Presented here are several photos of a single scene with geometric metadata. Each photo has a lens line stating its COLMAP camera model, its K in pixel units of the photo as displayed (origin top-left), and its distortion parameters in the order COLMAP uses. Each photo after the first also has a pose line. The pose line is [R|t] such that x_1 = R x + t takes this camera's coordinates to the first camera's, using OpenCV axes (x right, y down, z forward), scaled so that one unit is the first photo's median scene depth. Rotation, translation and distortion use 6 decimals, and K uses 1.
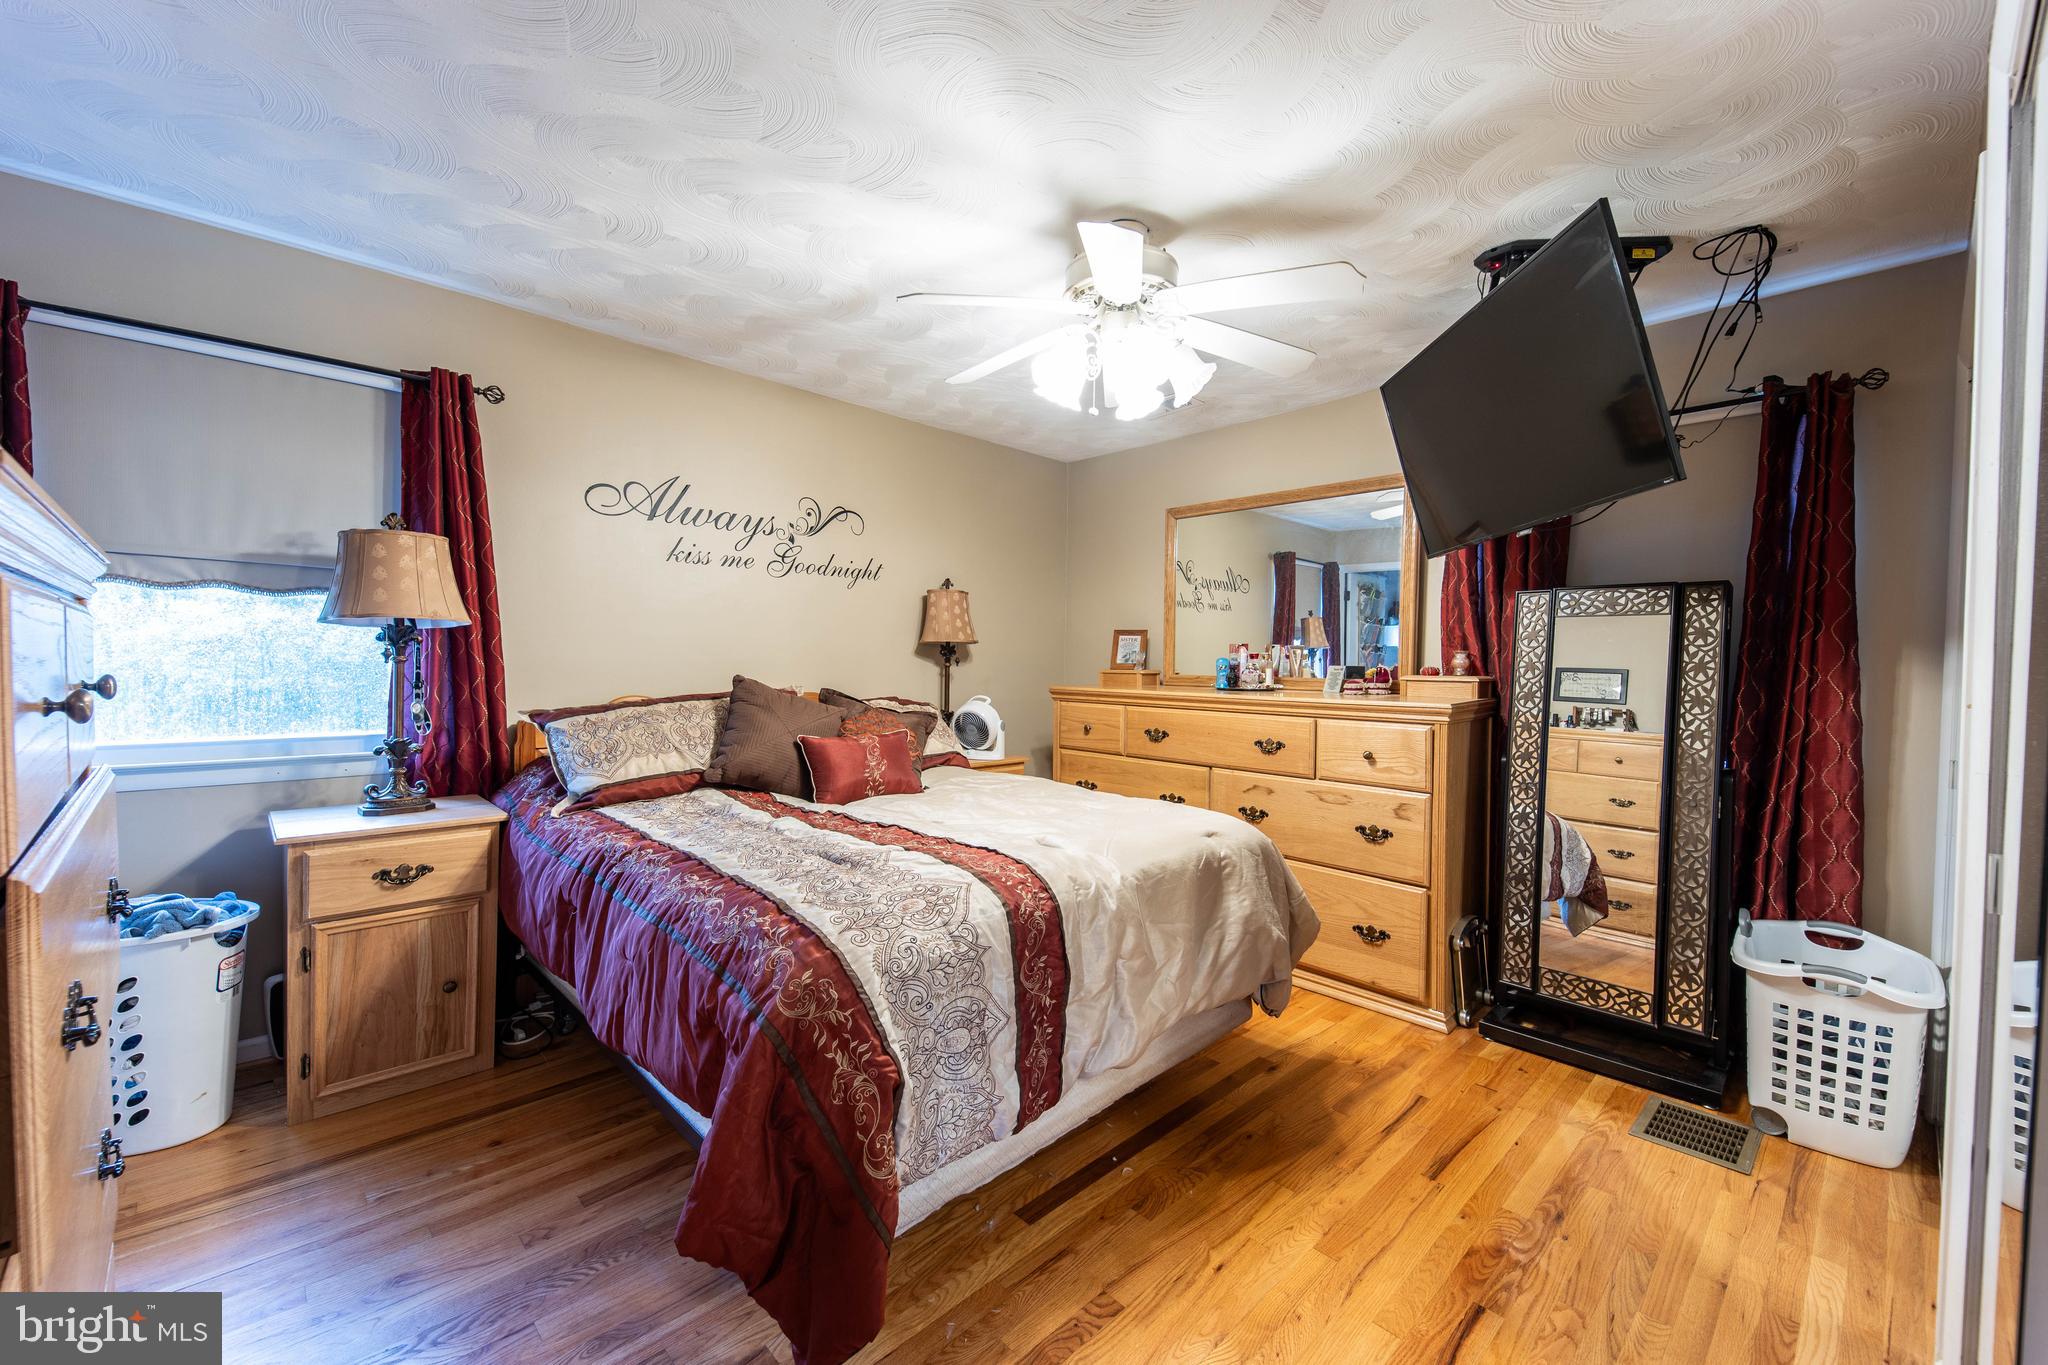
lens RADIAL K [[800.8, 0, 1020.3], [0, 800.8, 685.3], [0, 0, 1]] dist [0.078958, -0.036283]
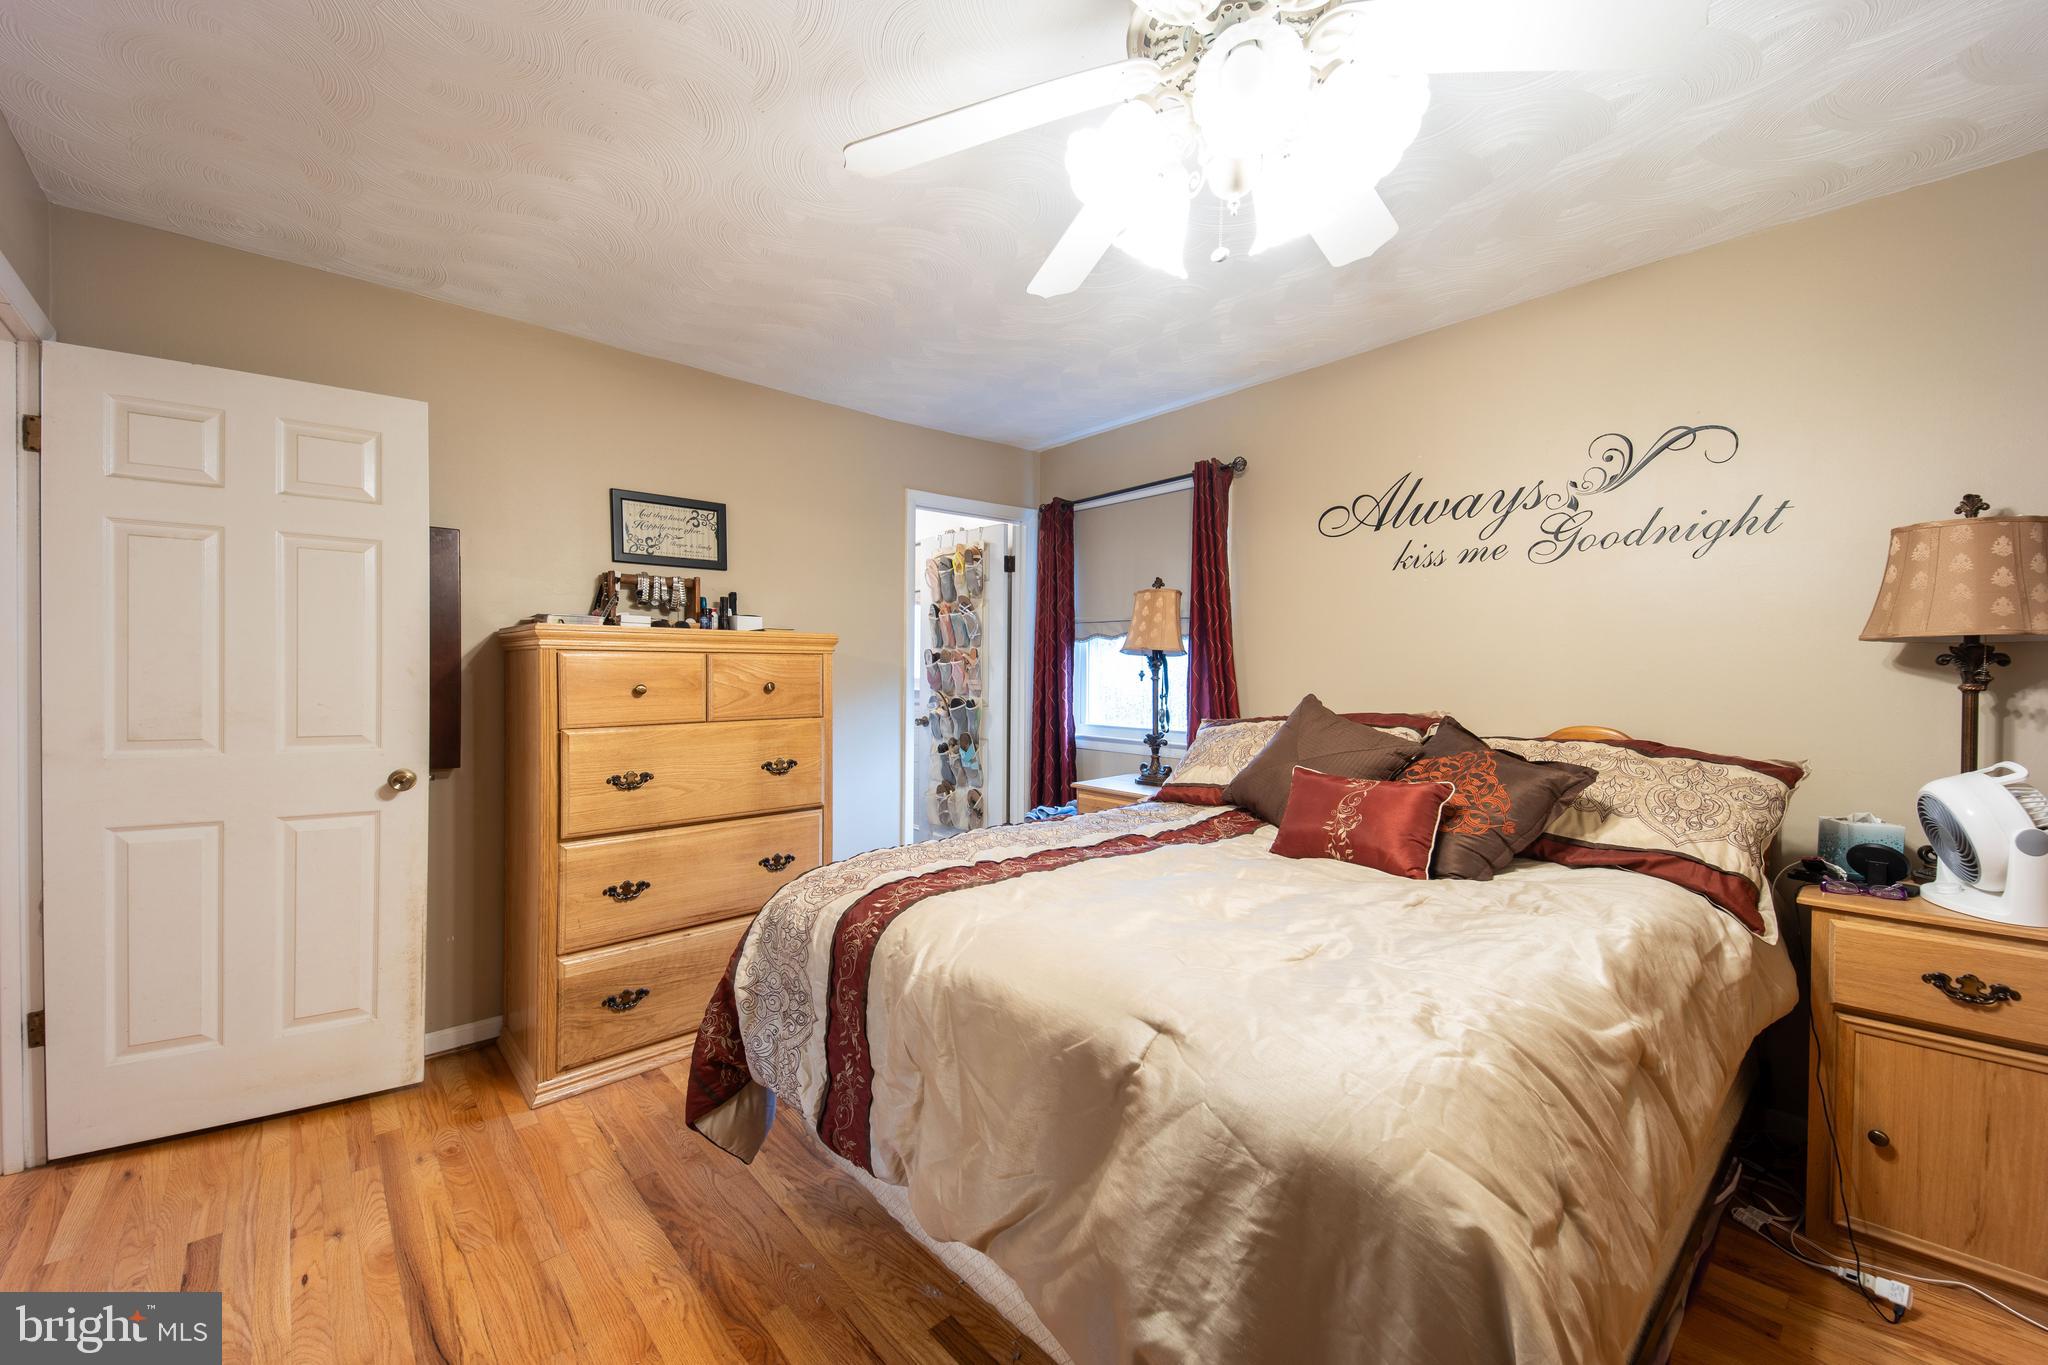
lens RADIAL K [[800.8, 0, 1020.3], [0, 800.8, 685.3], [0, 0, 1]] dist [0.078958, -0.036283]
pose [[-0.044437, 0.005462, -0.998997, 0.476627], [-0.032401, 0.999451, 0.006905, -0.016255], [0.998487, 0.032676, -0.044235, 0.601942]]
